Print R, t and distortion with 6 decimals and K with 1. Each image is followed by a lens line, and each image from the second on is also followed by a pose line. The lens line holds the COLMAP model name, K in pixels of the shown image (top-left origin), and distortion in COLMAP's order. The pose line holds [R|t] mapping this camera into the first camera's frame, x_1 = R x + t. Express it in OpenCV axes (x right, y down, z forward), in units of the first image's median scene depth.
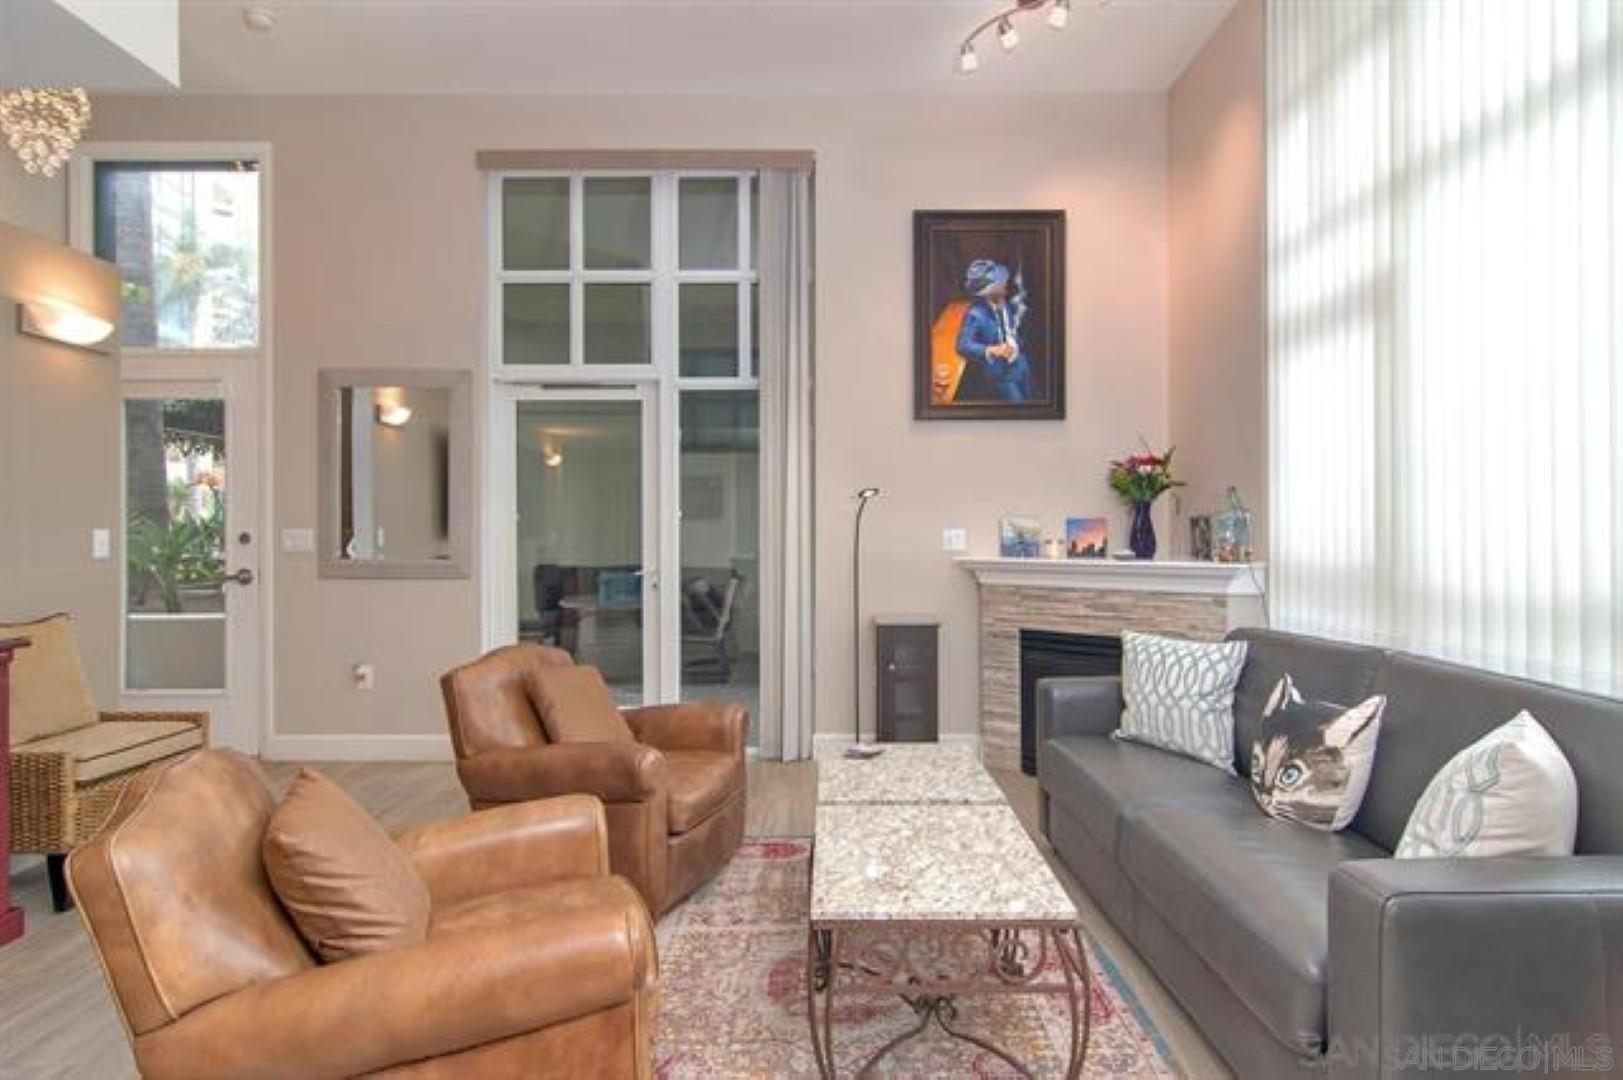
lens RADIAL K [[894.6, 0, 823.2], [0, 894.6, 530.3], [0, 0, 1]] dist [0.000948, 0.001607]
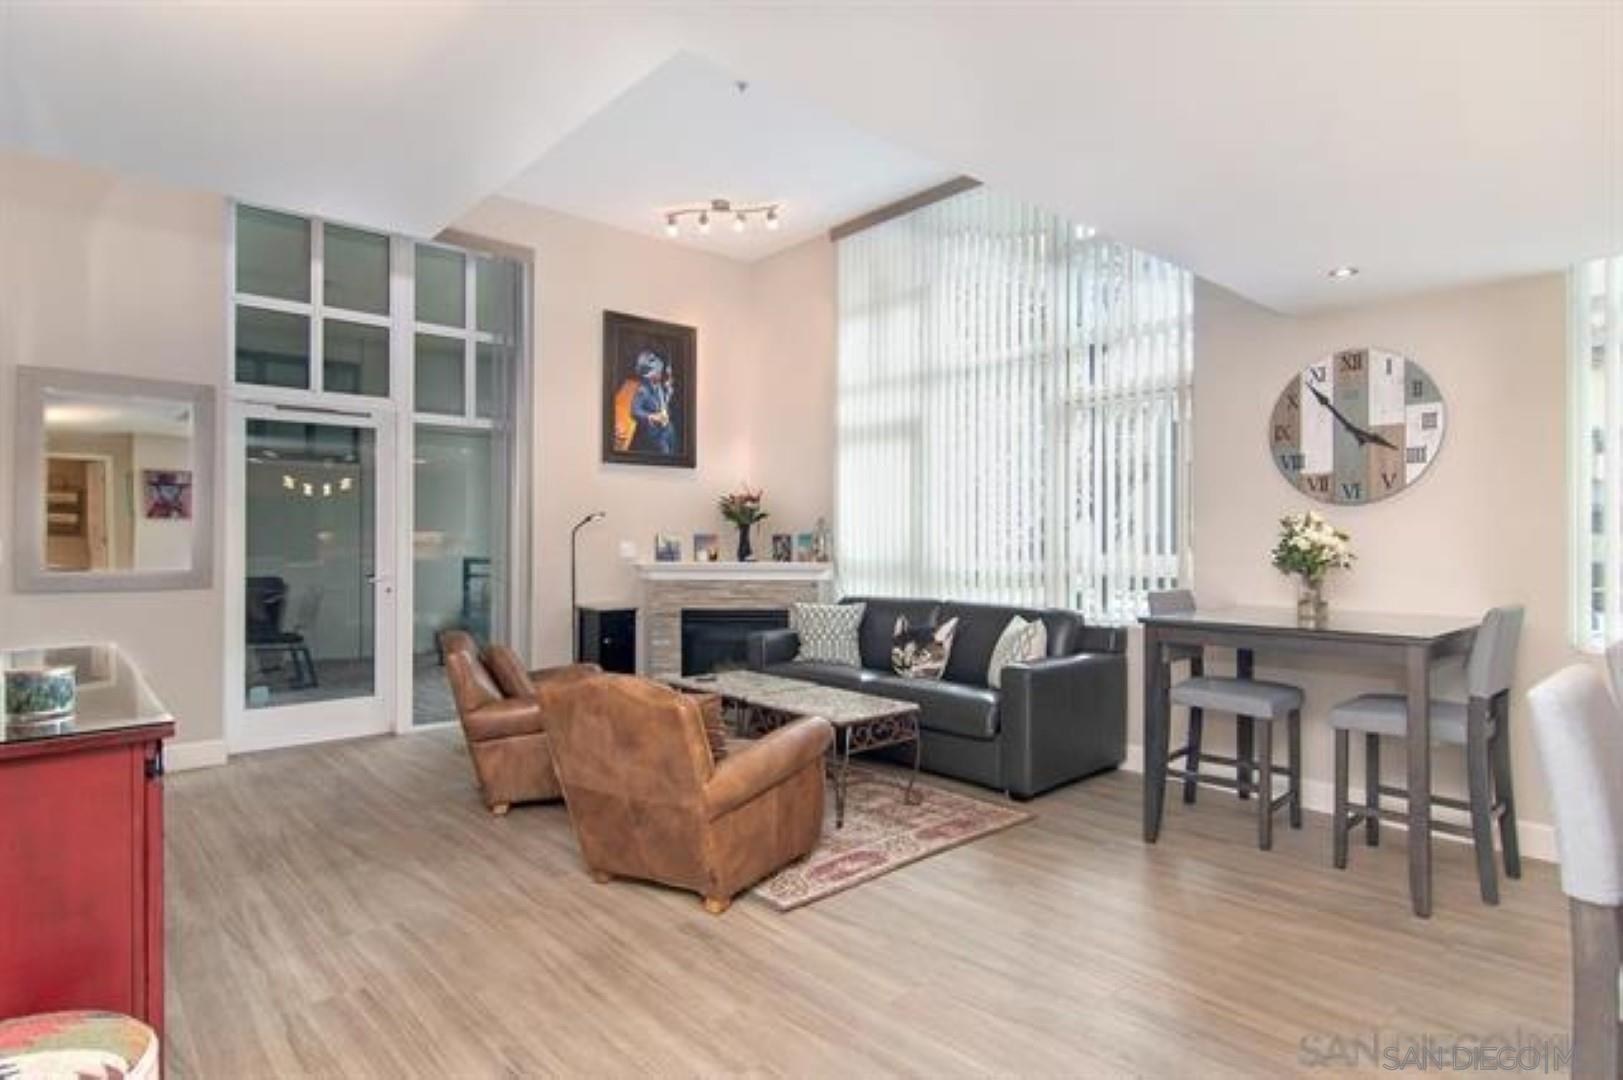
lens RADIAL K [[866.2, 0, 807.2], [0, 866.2, 535.8], [0, 0, 1]] dist [0.001476, 0.000582]
pose [[0.749826, 0.006069, 0.661608, -0.544595], [-0.005956, 0.999979, -0.002422, -0.009318], [-0.661609, -0.002124, 0.749846, -0.203941]]
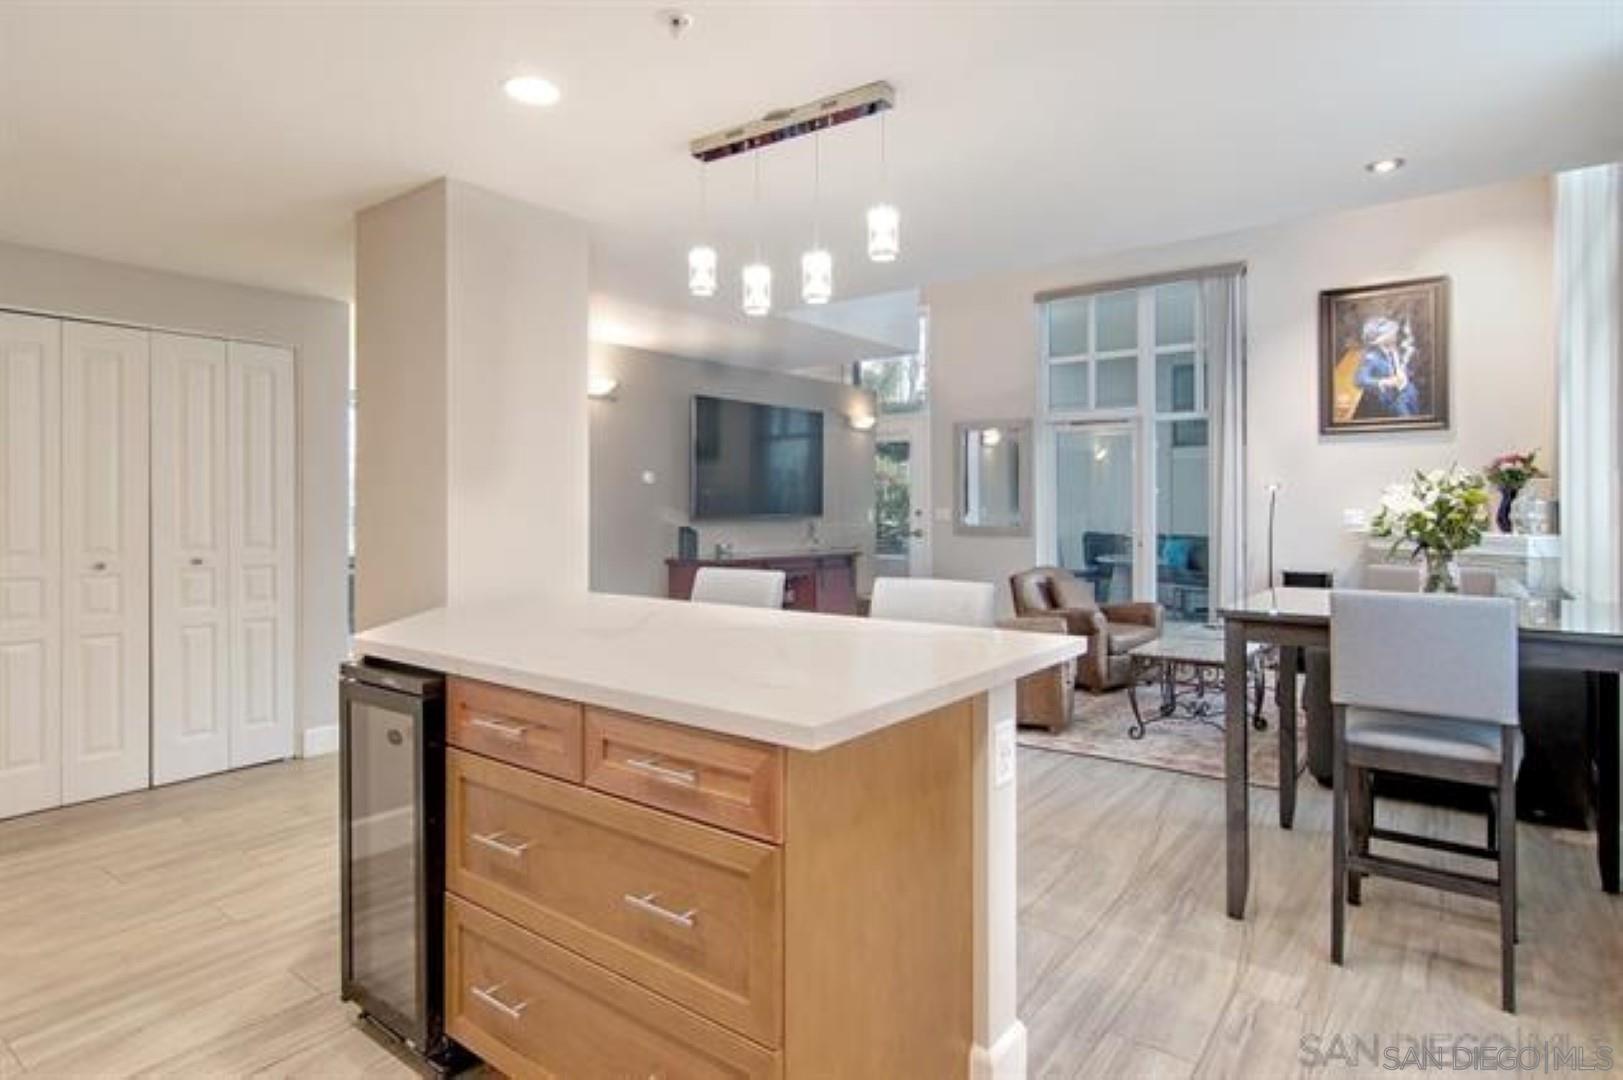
lens RADIAL K [[883.4, 0, 807.6], [0, 883.4, 506.8], [0, 0, 1]] dist [0.000344, -0.000028]
pose [[0.794449, 0.001740, -0.607329, 0.313564], [0.000158, 0.999995, 0.003072, -0.010469], [0.607331, -0.002536, 0.794445, -0.650635]]
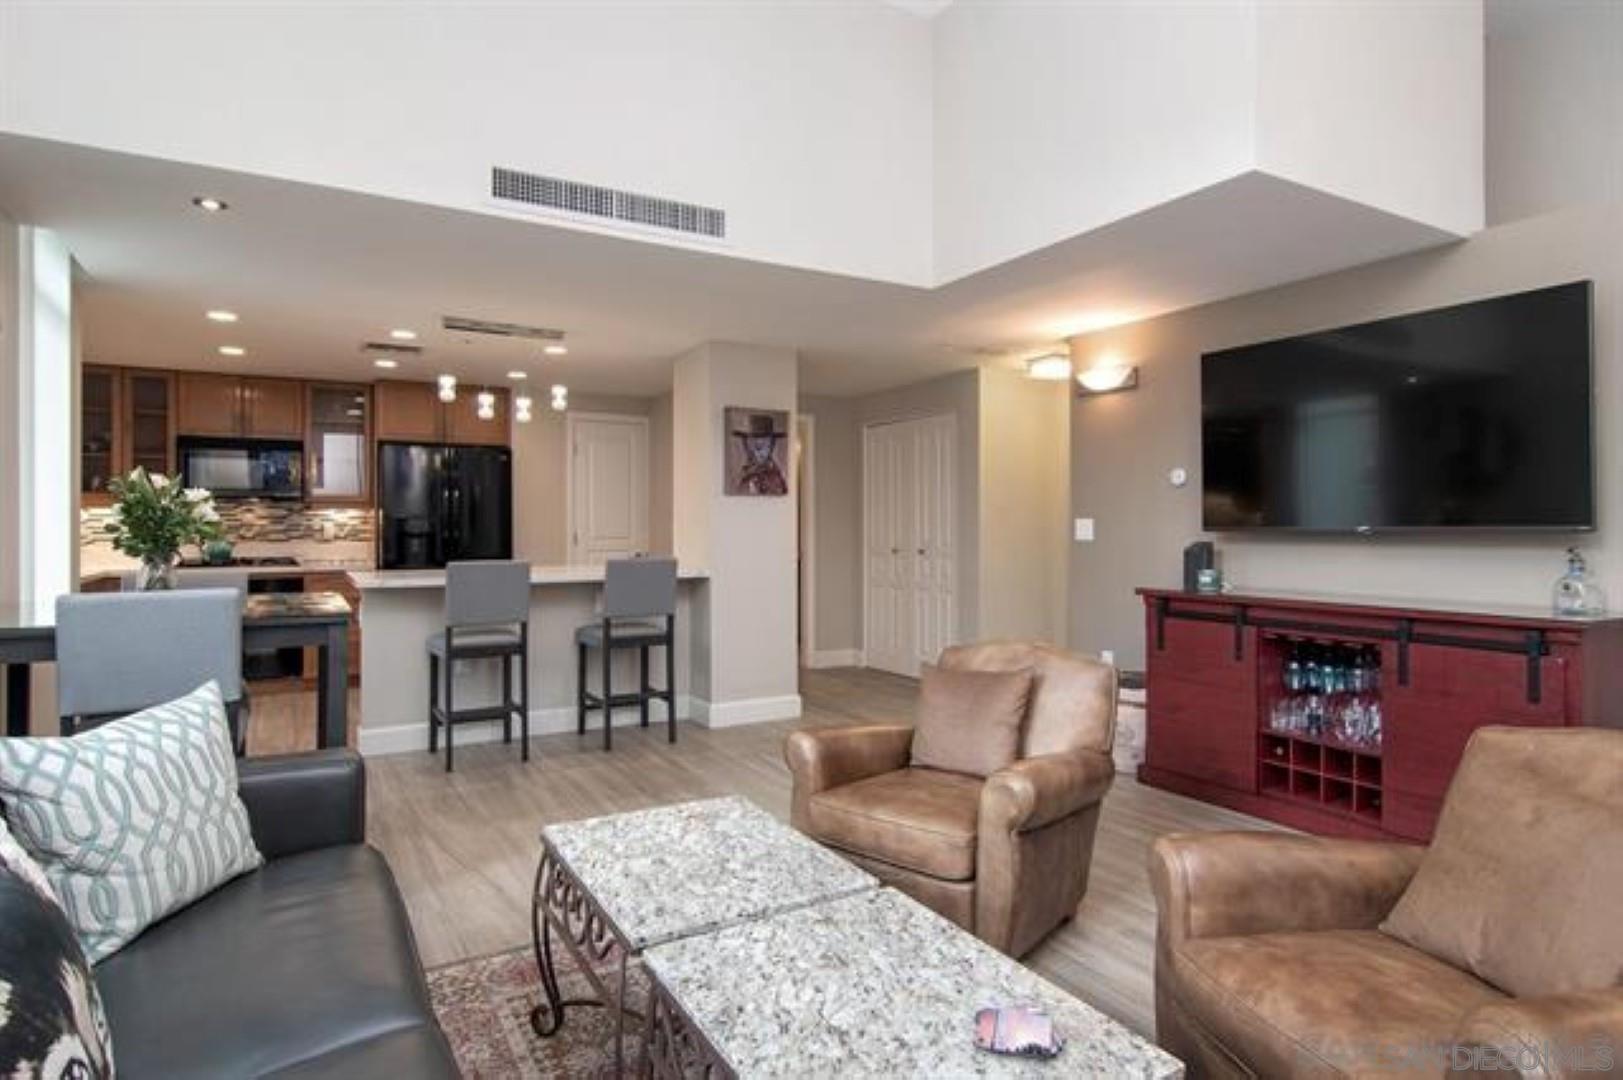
lens RADIAL K [[887.1, 0, 804.3], [0, 887.1, 524.4], [0, 0, 1]] dist [0.003683, 0.000393]
pose [[-0.865252, 0.002983, -0.501329, 0.213152], [0.004983, 0.999984, -0.002651, 0.004475], [0.501313, -0.004792, -0.865253, 0.816108]]
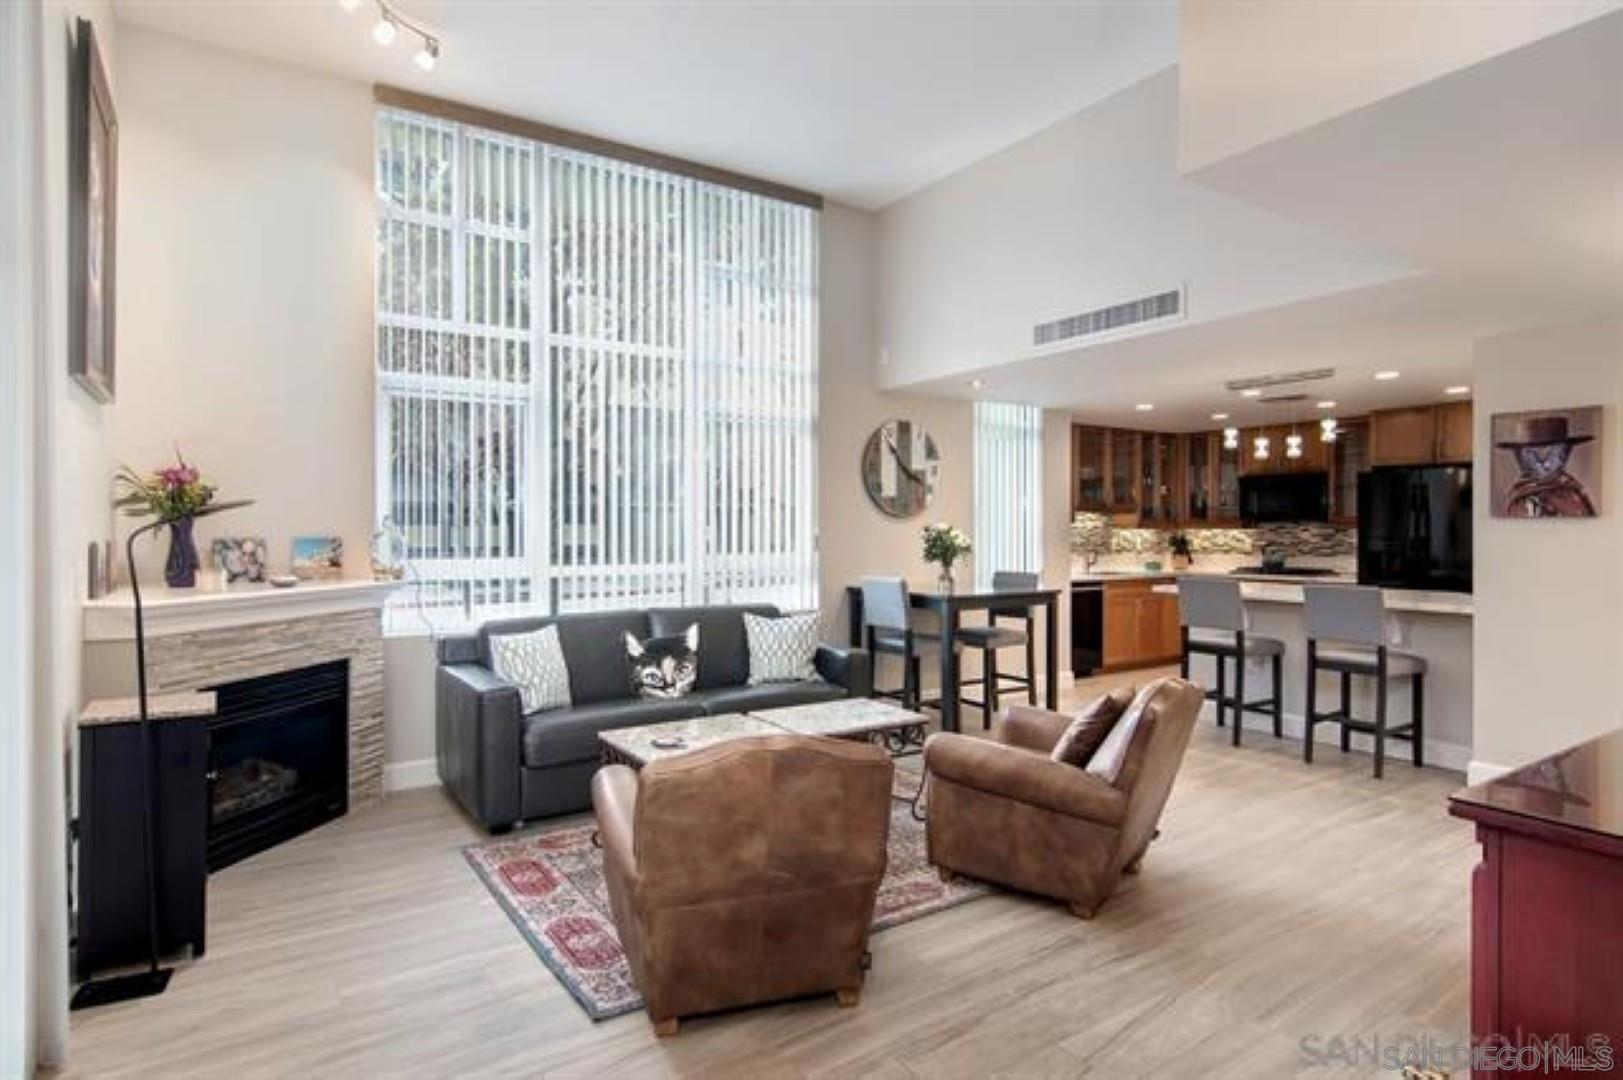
lens RADIAL K [[866.2, 0, 807.2], [0, 866.2, 535.8], [0, 0, 1]] dist [0.001476, 0.000582]
pose [[-0.554918, -0.005020, 0.831890, -0.628211], [-0.001759, 0.999987, 0.004861, -0.021527], [-0.831903, 0.001234, -0.554920, 0.922237]]
